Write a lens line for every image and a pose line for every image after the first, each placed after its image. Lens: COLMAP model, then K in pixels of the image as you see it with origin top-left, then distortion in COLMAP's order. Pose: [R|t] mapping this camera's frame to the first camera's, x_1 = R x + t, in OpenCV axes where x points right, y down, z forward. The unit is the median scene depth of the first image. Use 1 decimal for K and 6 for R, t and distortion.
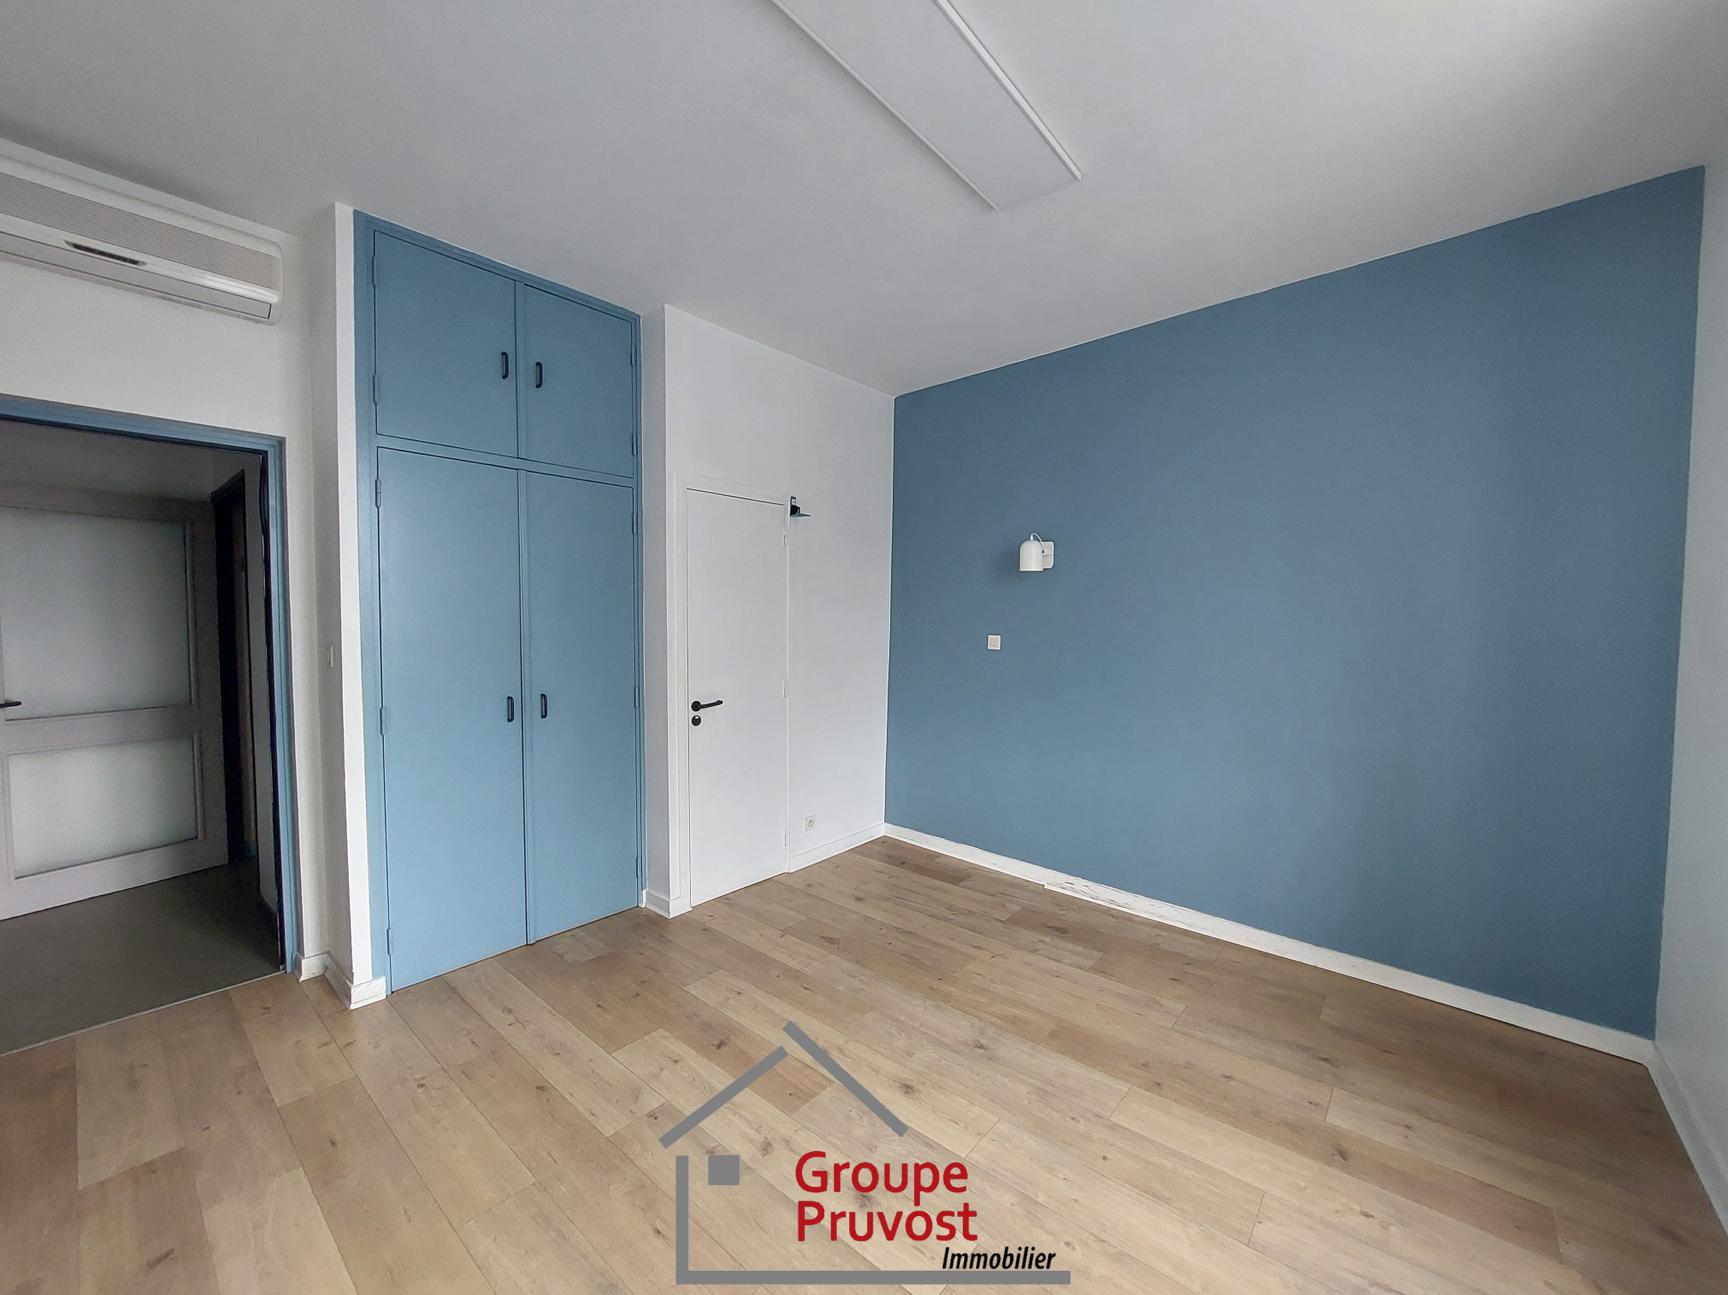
lens RADIAL K [[690.7, 0, 883.5], [0, 690.7, 646.1], [0, 0, 1]] dist [-0.012354, -0.000249]
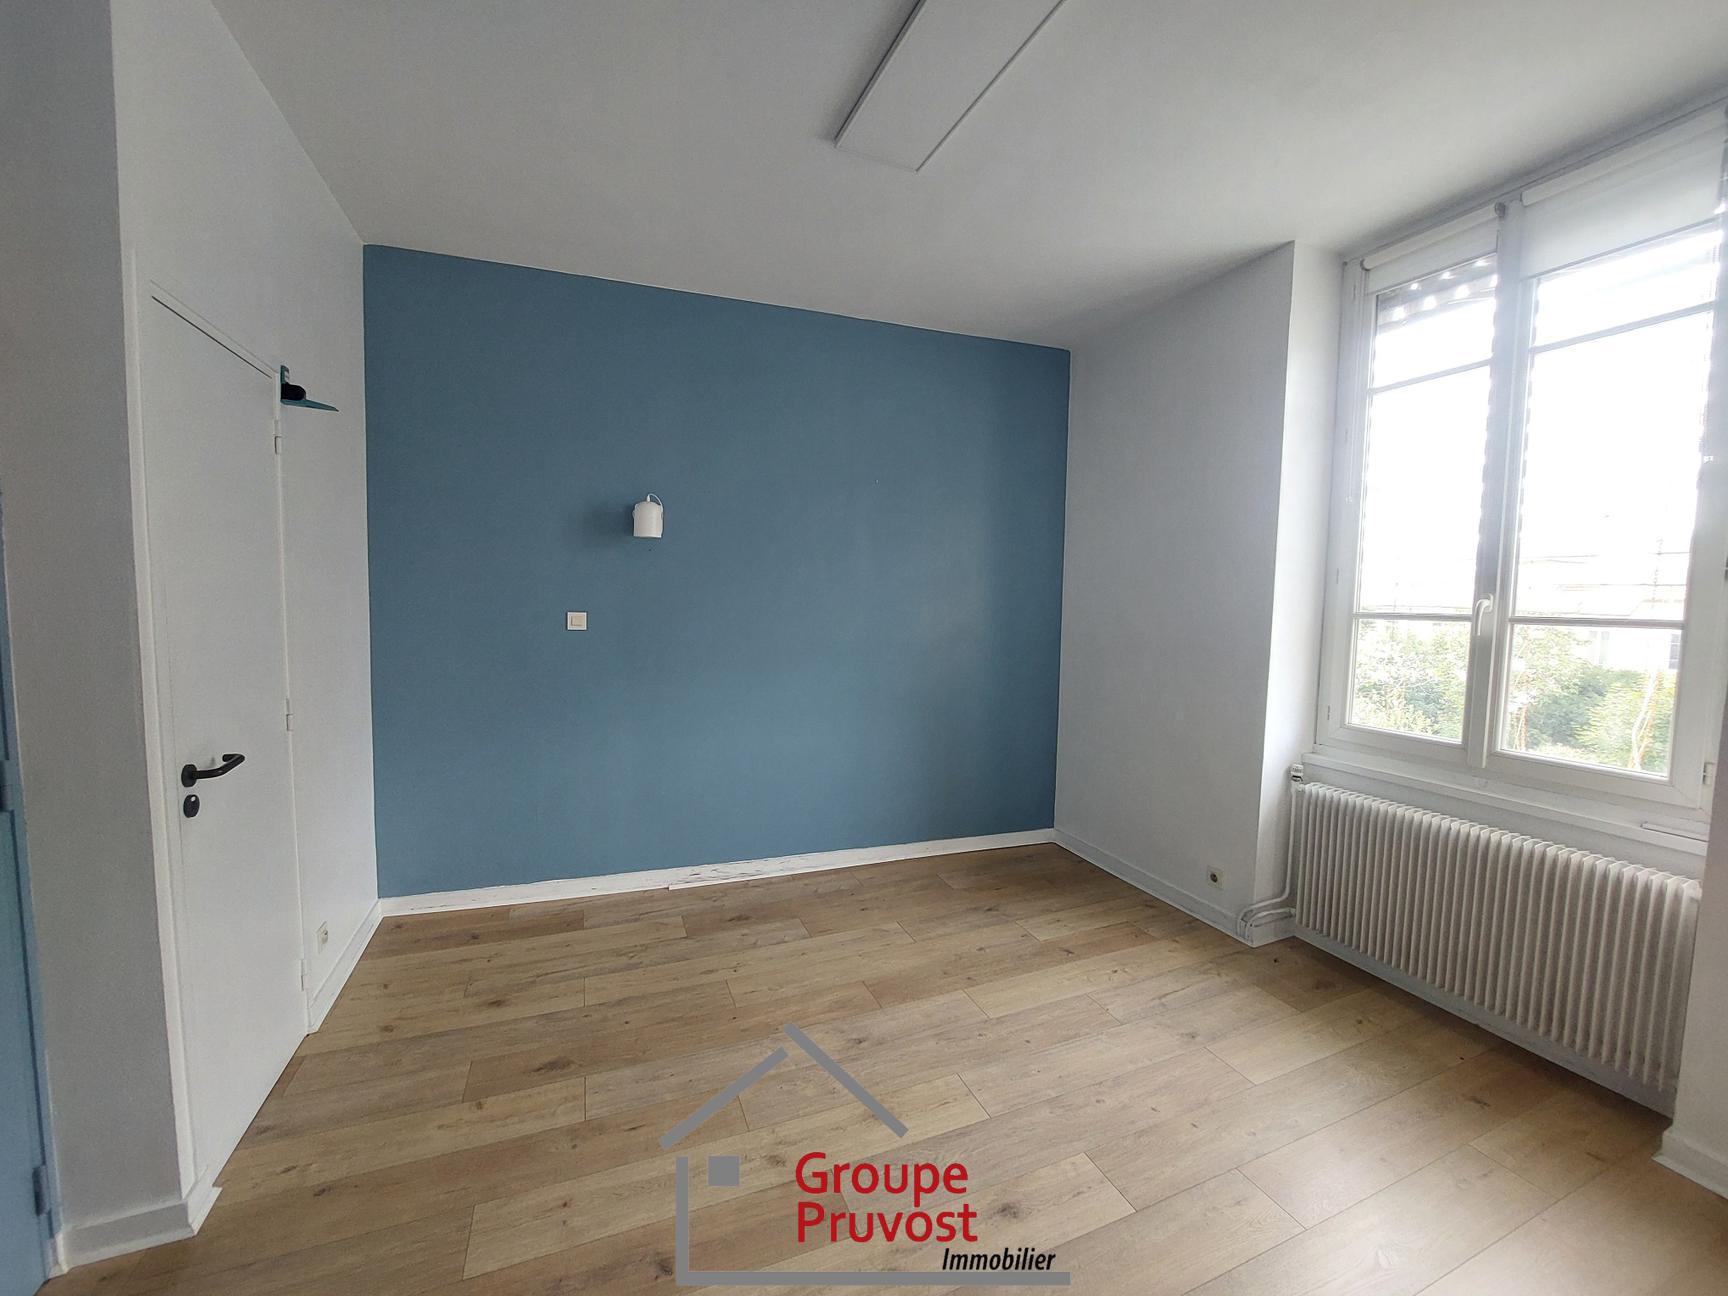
lens RADIAL K [[690.7, 0, 883.5], [0, 690.7, 646.6], [0, 0, 1]] dist [-0.012354, -0.000249]
pose [[0.466633, -0.064890, 0.882067, -0.512535], [0.027476, 0.997887, 0.058875, -0.016955], [-0.884024, -0.003237, 0.467430, 0.411210]]
